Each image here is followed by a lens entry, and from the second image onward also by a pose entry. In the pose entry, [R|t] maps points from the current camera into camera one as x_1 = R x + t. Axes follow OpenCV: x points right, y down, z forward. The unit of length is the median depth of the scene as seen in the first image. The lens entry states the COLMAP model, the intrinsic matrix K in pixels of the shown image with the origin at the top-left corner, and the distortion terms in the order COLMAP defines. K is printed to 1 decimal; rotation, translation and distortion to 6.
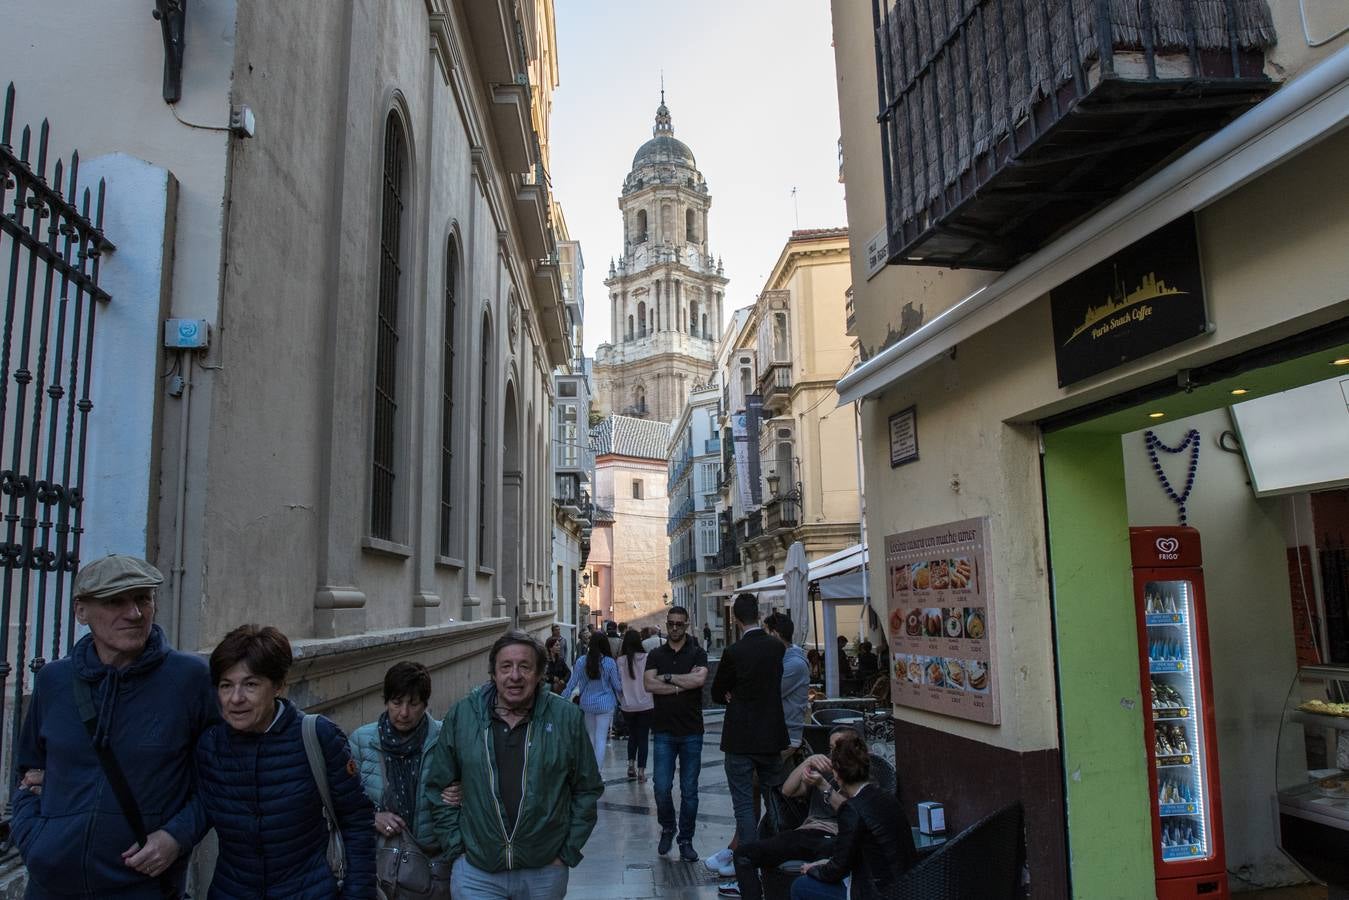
lens RADIAL K [[1018.0, 0, 674.5], [0, 1018.0, 450.0], [0, 0, 1]] dist [-0.072644, 0.036323]
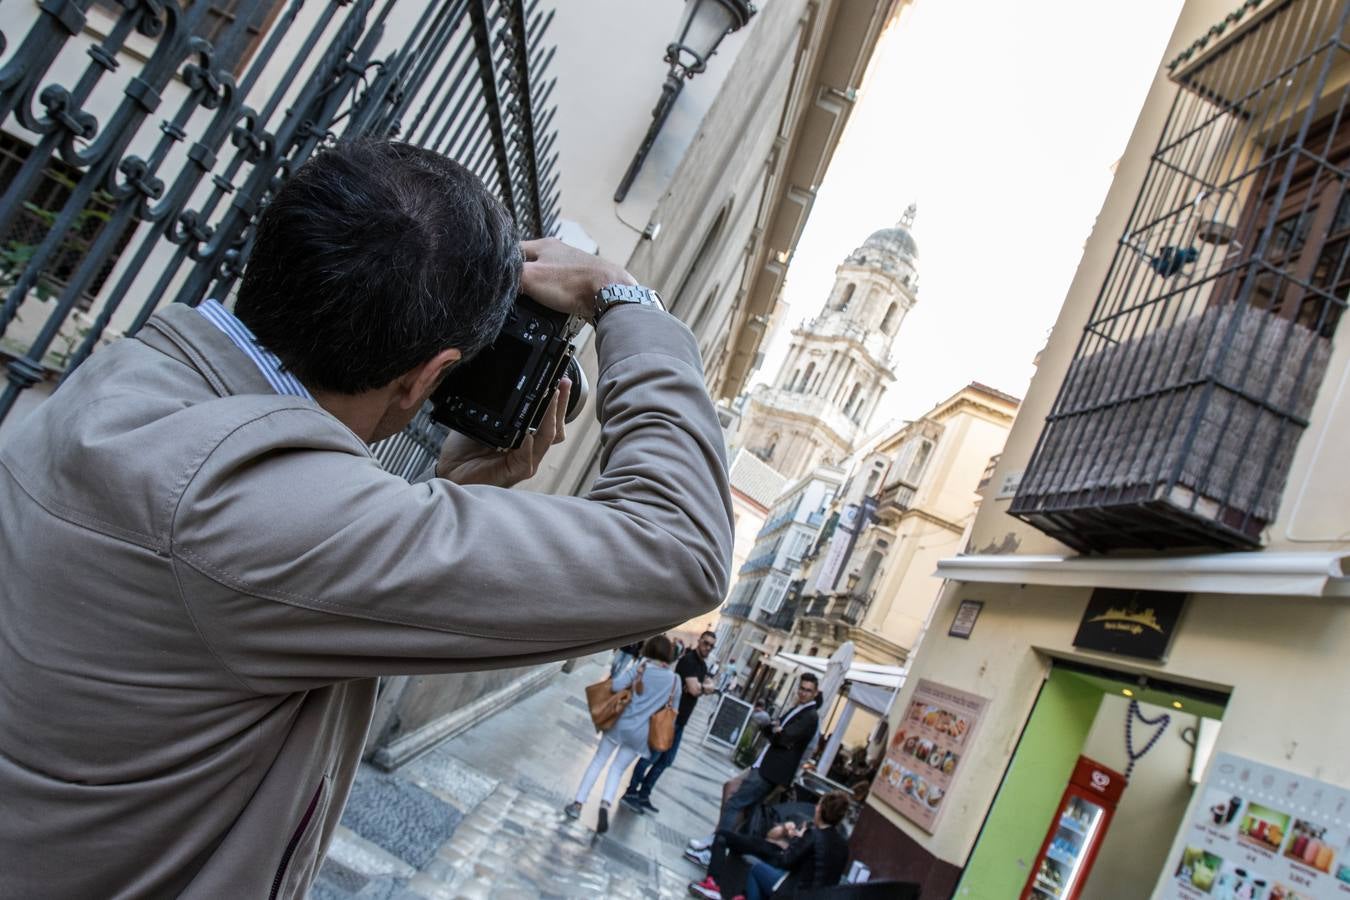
lens RADIAL K [[977.7, 0, 675.0], [0, 977.7, 450.0], [0, 0, 1]] dist [-0.100837, 0.061559]
pose [[0.887641, 0.445466, -0.116850, -0.023450], [-0.448527, 0.893769, 0.000110, -0.013801], [0.104486, 0.052313, 0.993150, -0.113708]]
